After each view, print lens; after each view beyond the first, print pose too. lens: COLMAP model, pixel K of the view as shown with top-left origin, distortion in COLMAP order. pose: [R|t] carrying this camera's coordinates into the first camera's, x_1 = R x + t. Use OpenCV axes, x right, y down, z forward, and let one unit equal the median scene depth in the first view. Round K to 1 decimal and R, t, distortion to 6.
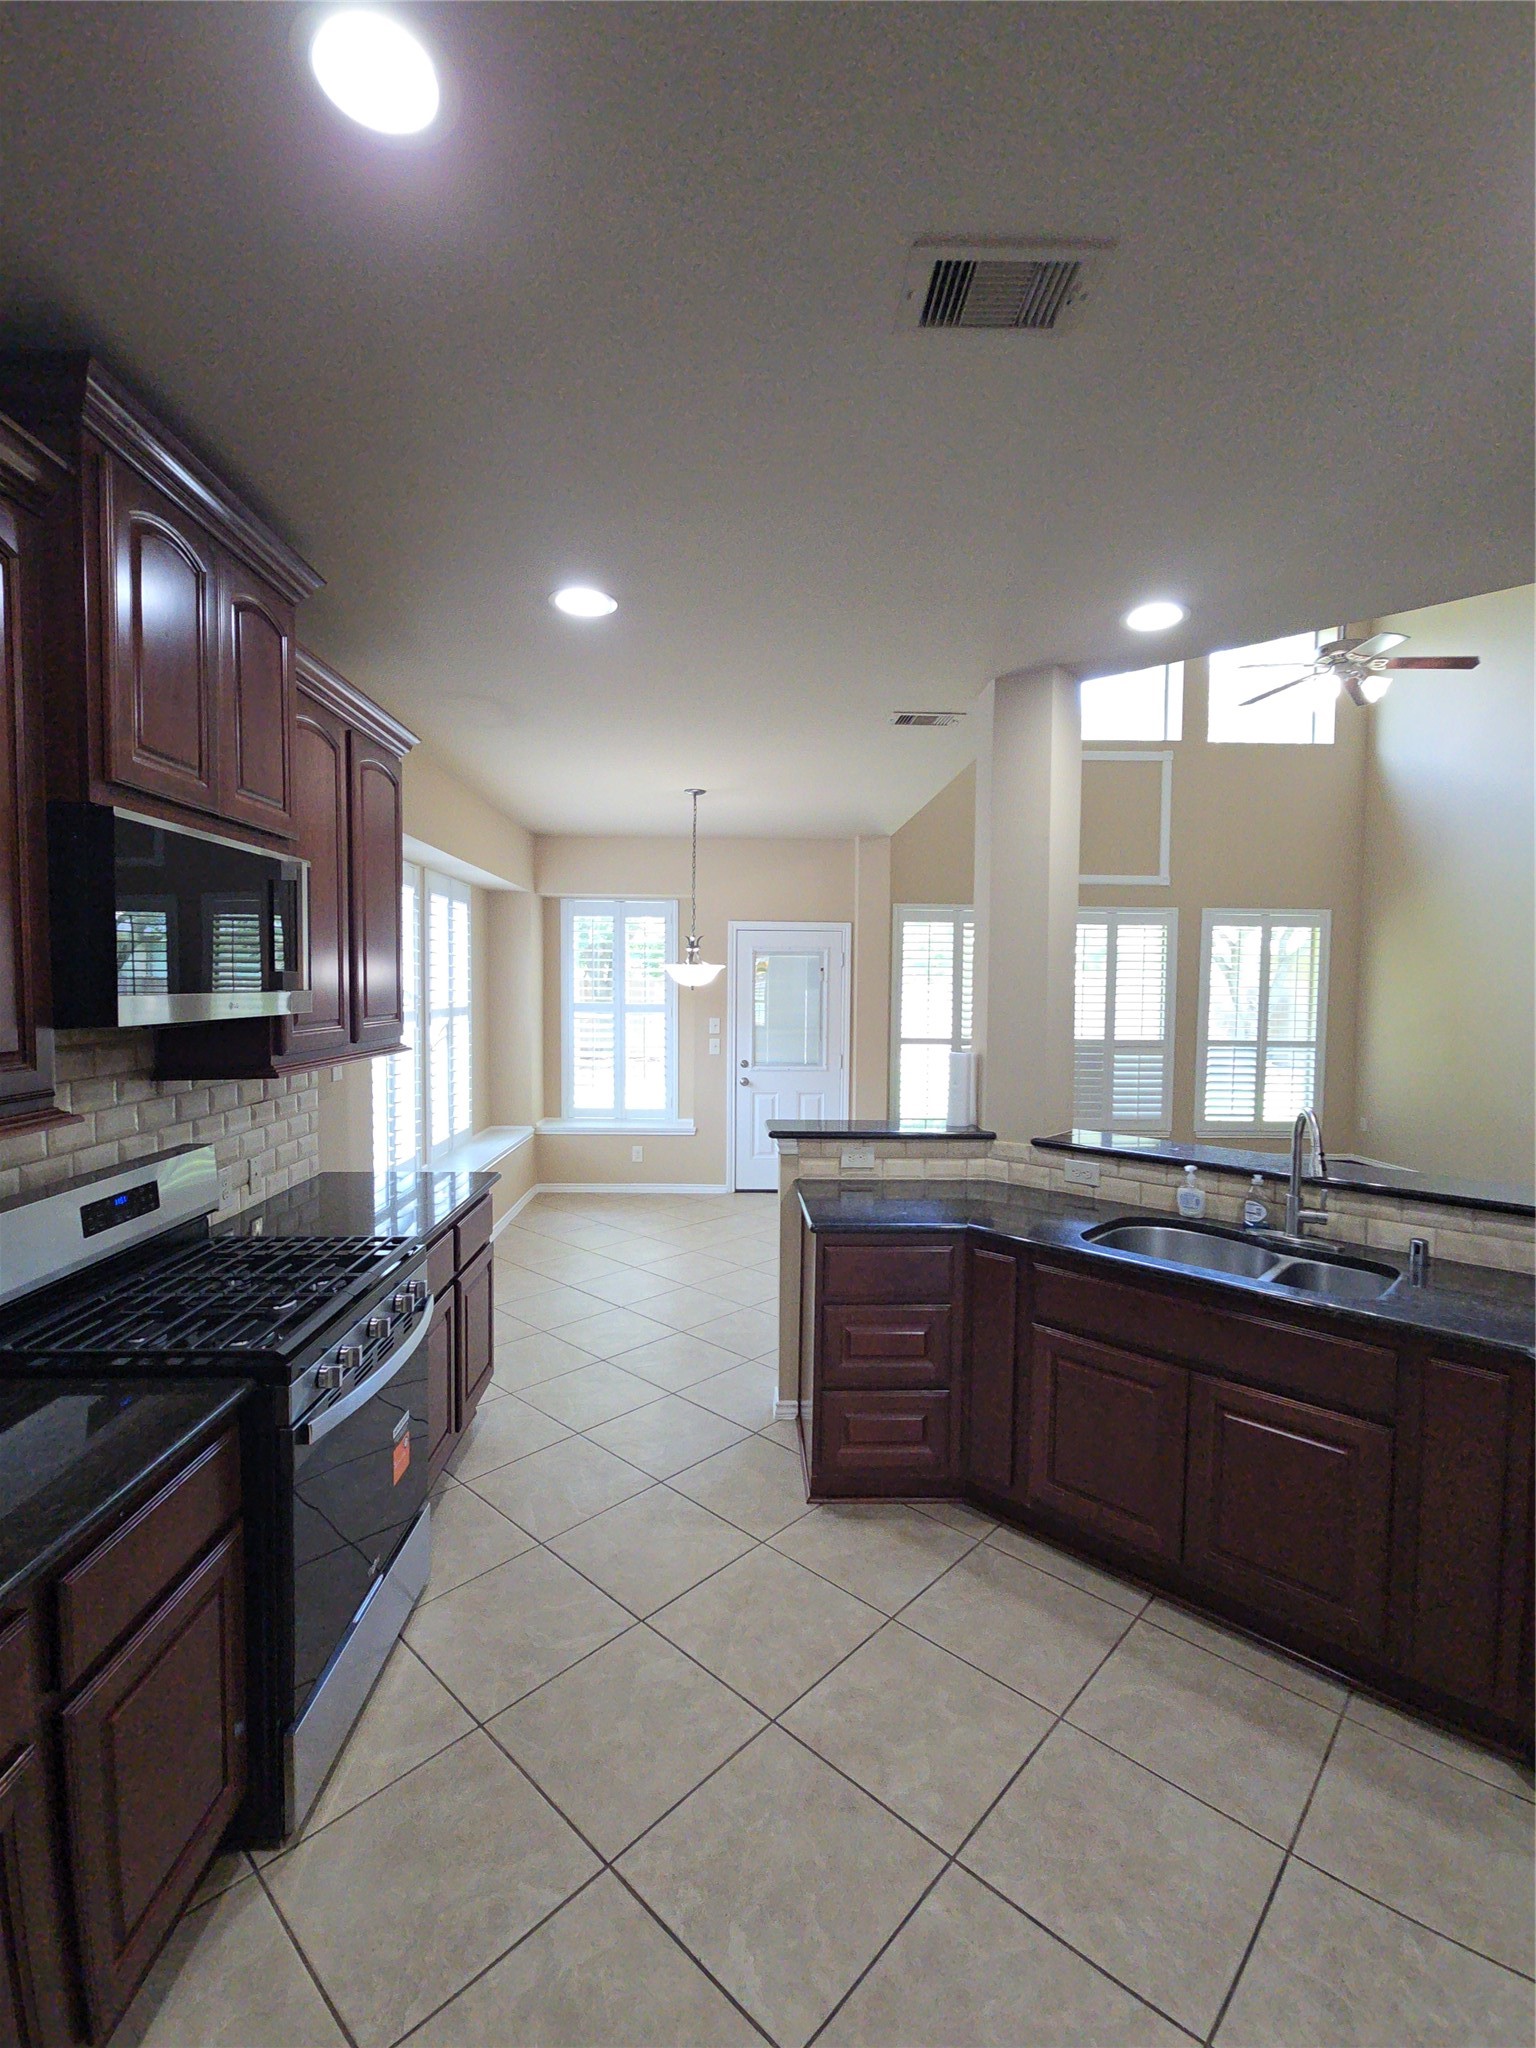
lens RADIAL K [[910.4, 0, 758.6], [0, 910.4, 1024.6], [0, 0, 1]] dist [0.003698, -0.002046]
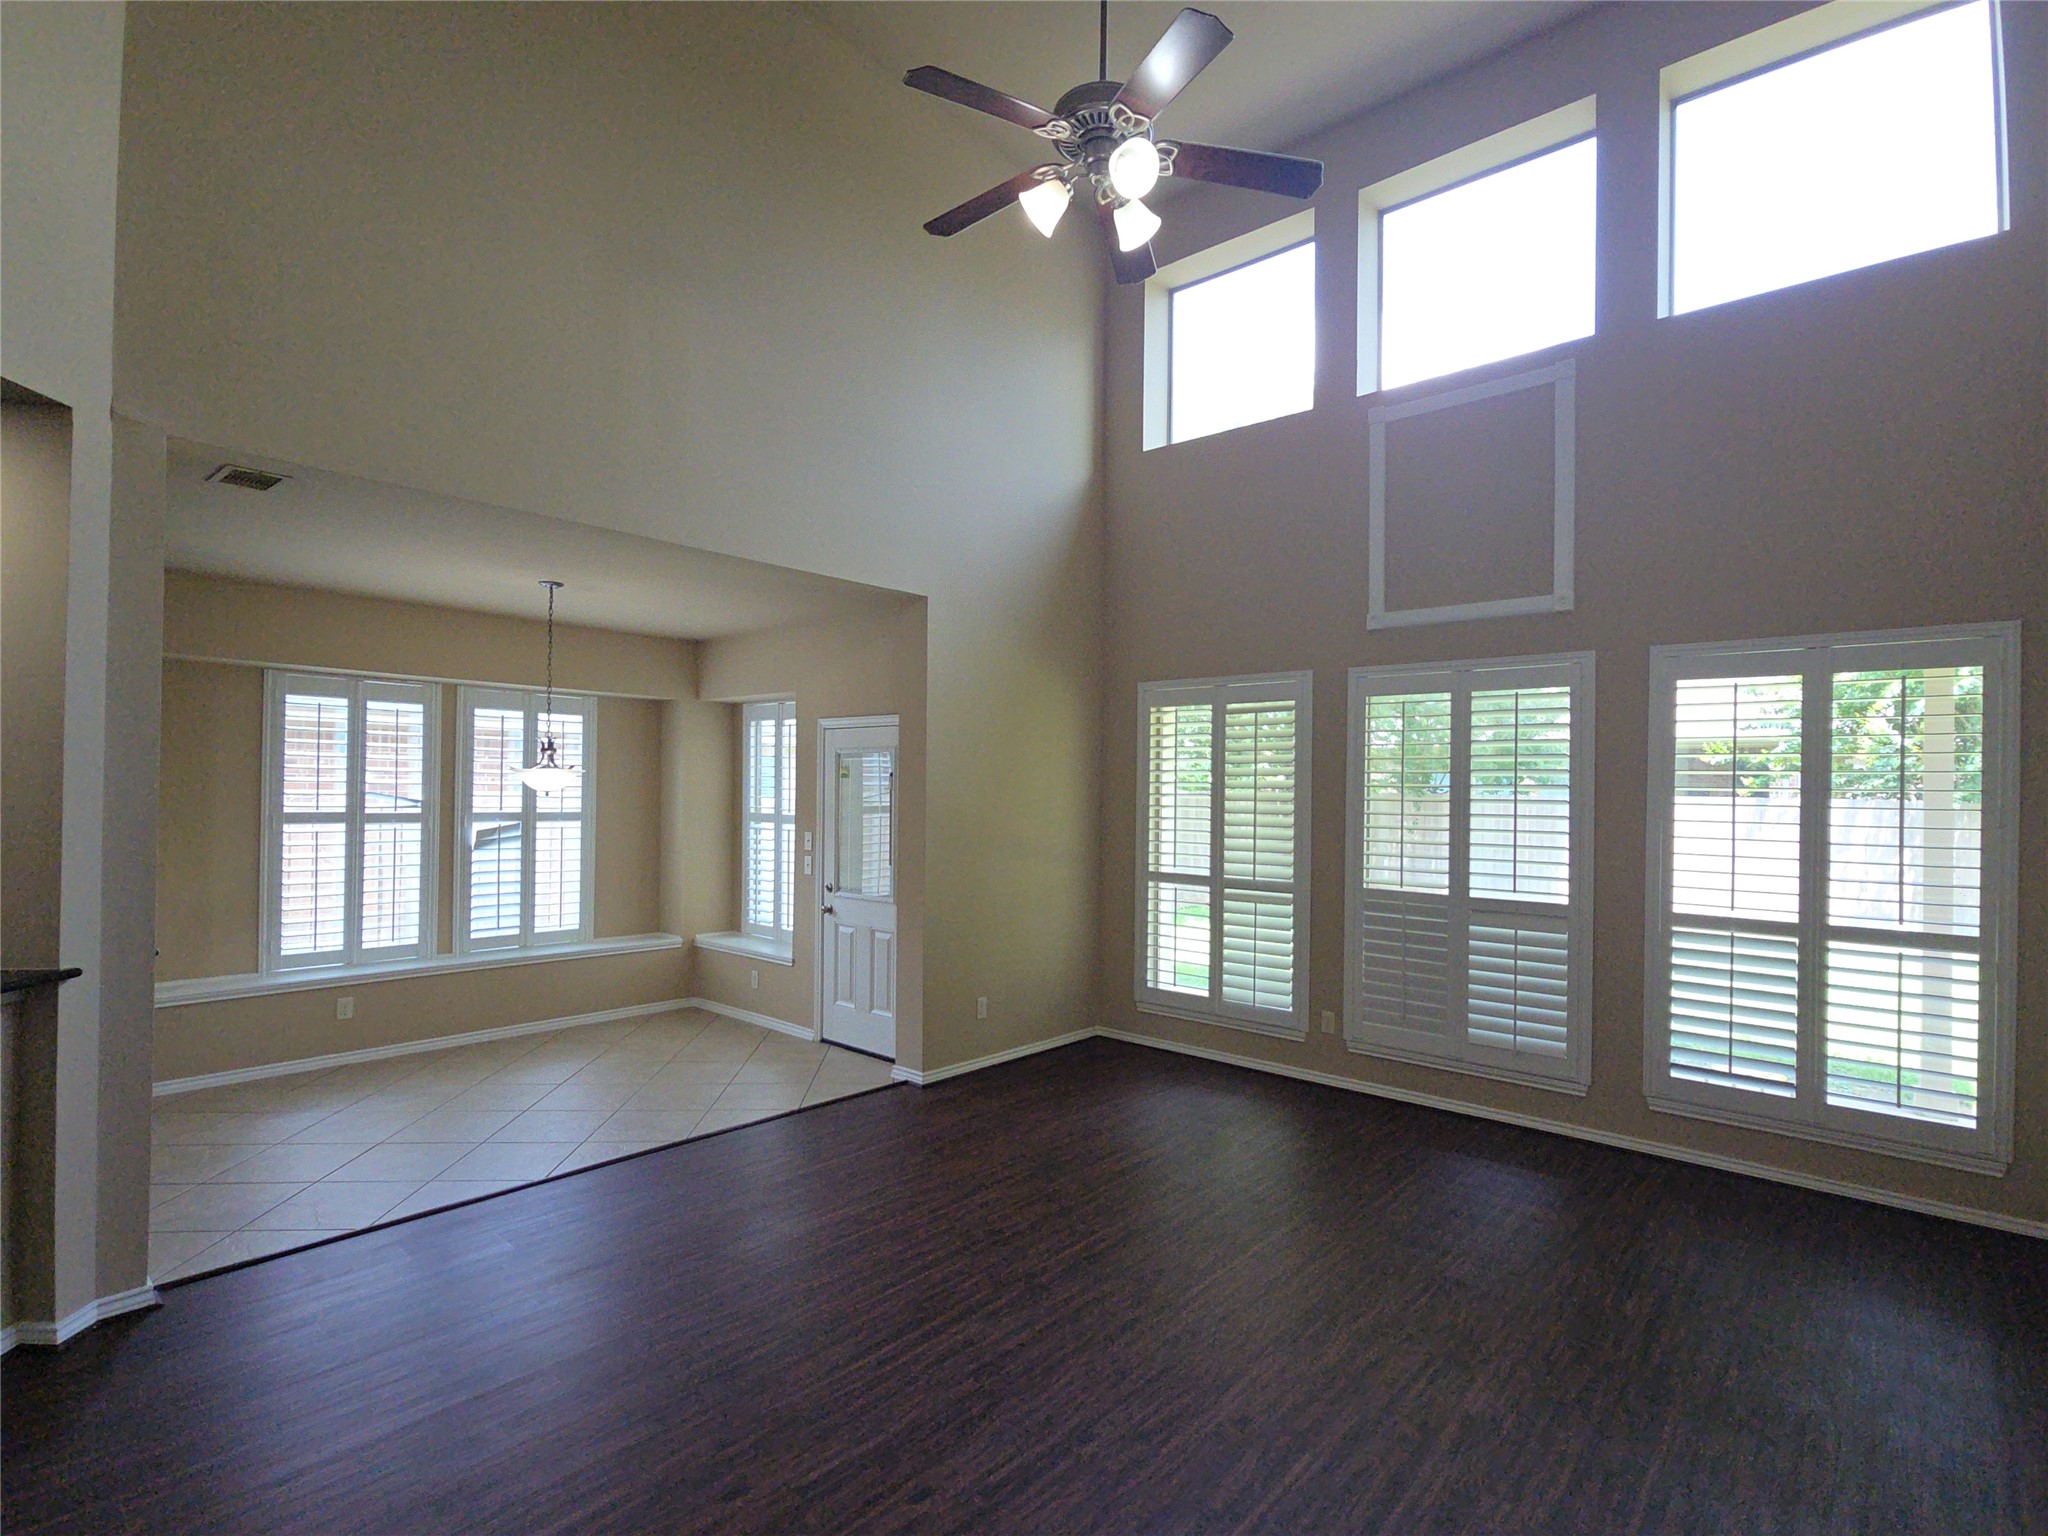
lens RADIAL K [[987.2, 0, 1022.5], [0, 987.2, 783.5], [0, 0, 1]] dist [0.003999, -0.000652]
pose [[0.733573, -0.002682, -0.679606, 1.043888], [-0.038160, 0.998252, -0.045129, -0.026452], [0.678539, 0.059039, 0.732188, 0.645090]]
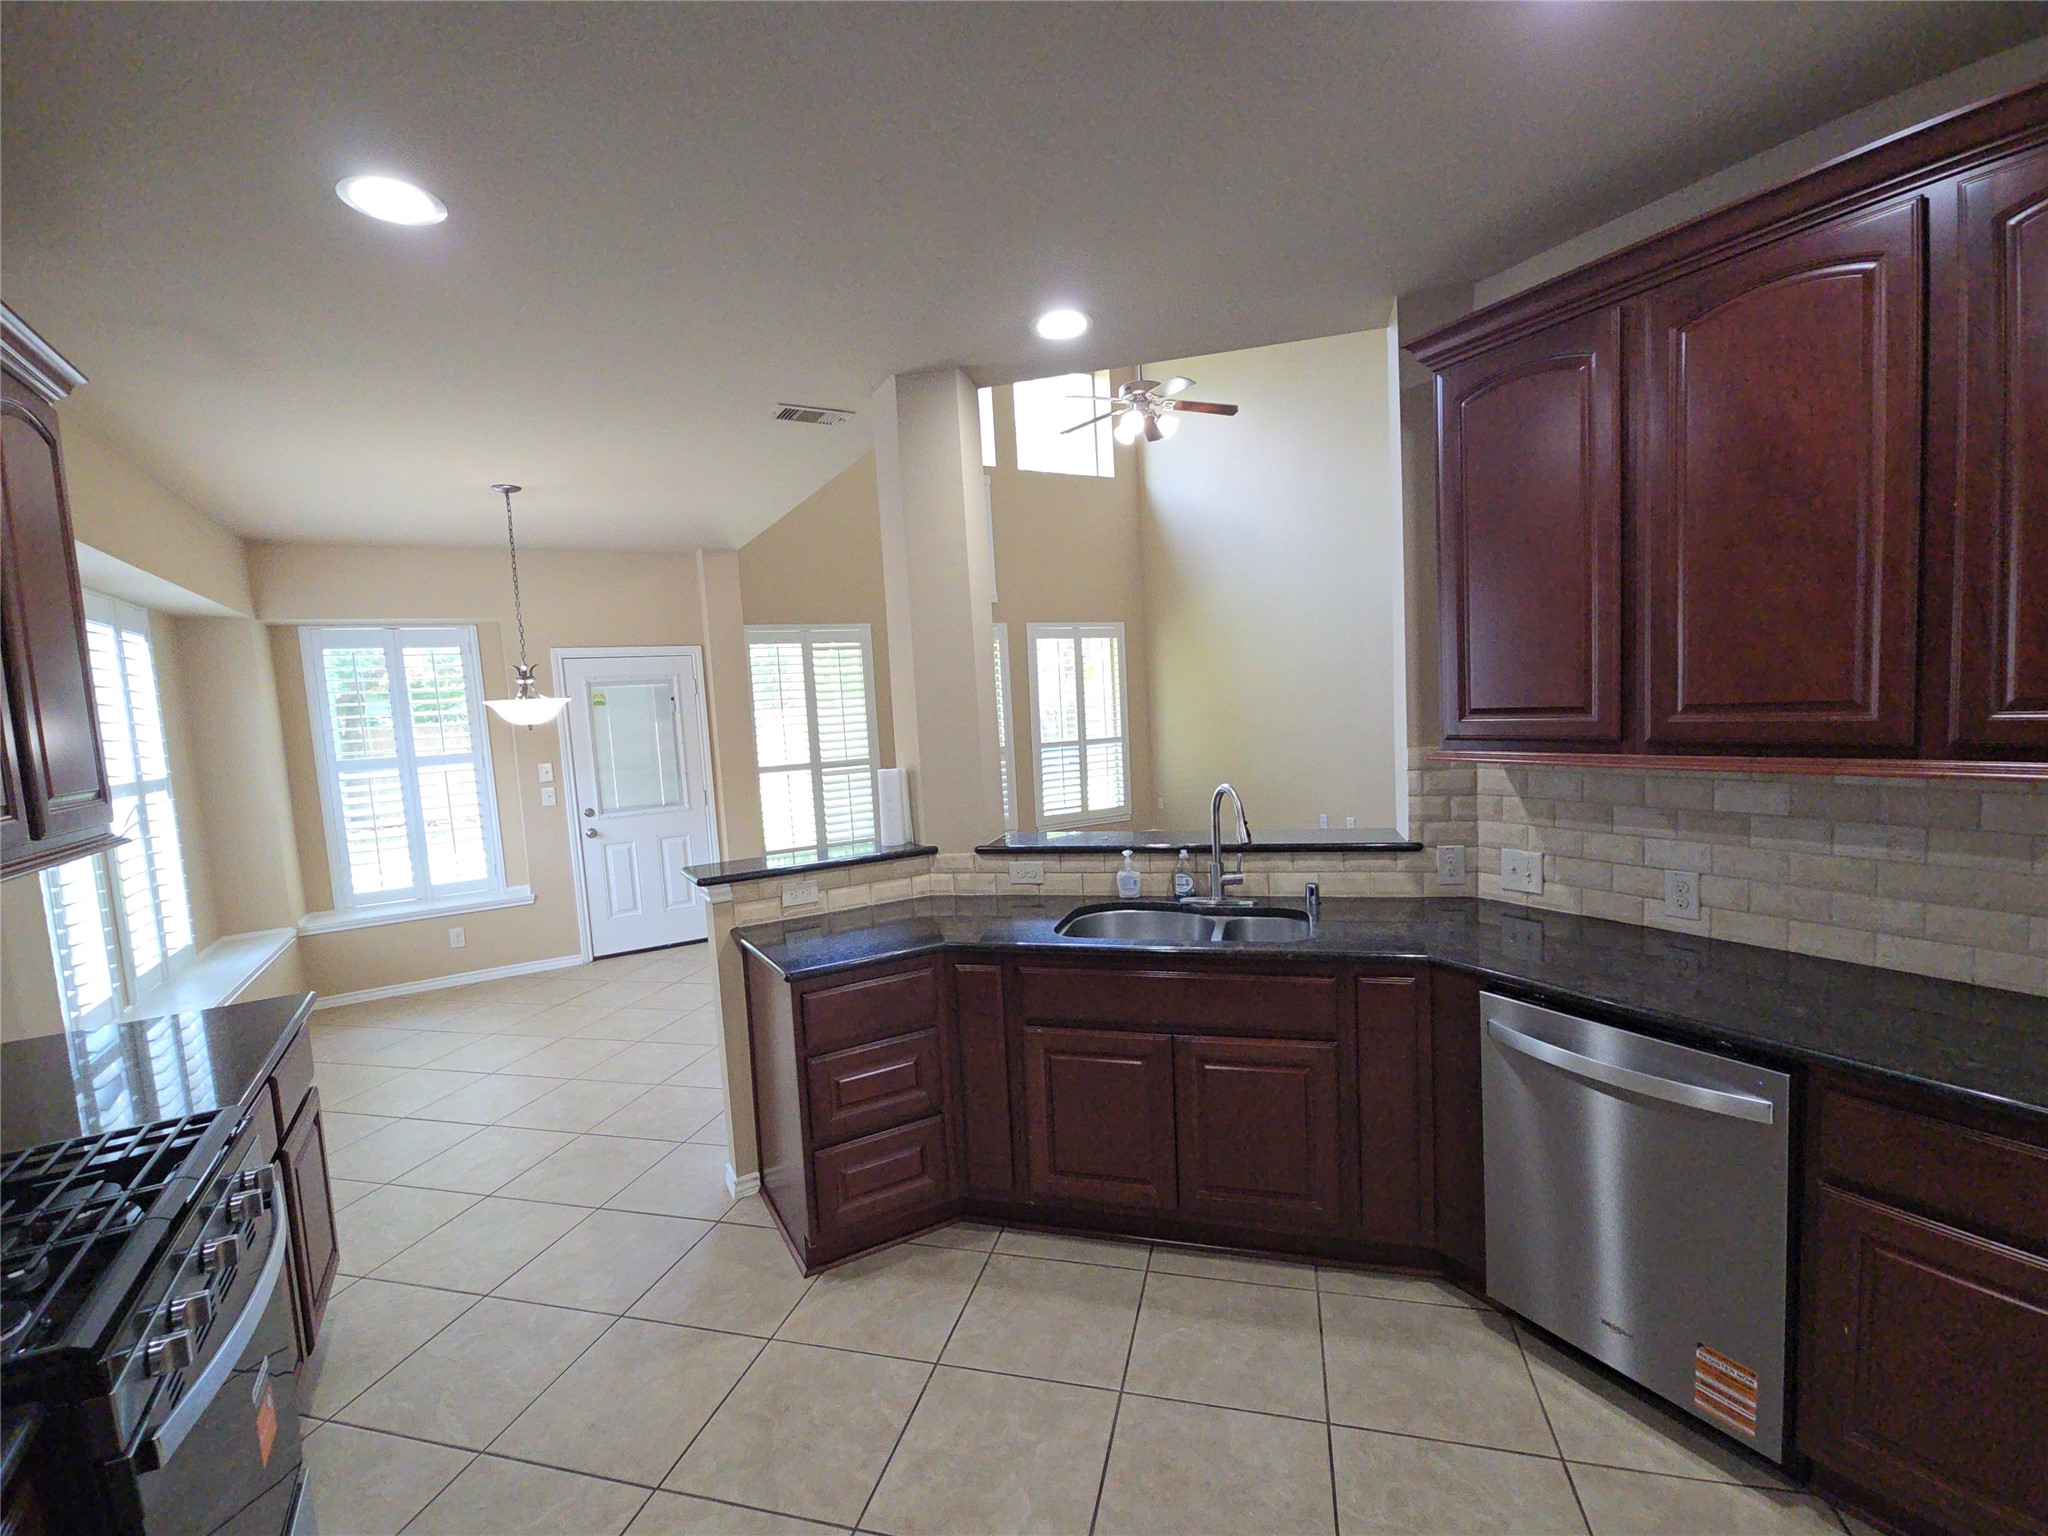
lens RADIAL K [[910.4, 0, 1022.9], [0, 910.4, 782.2], [0, 0, 1]] dist [0.003698, -0.002046]
pose [[0.879926, -0.102042, 0.464023, -0.073800], [0.086250, 0.994743, 0.055196, 0.002361], [-0.467216, -0.008546, 0.884102, 0.059885]]
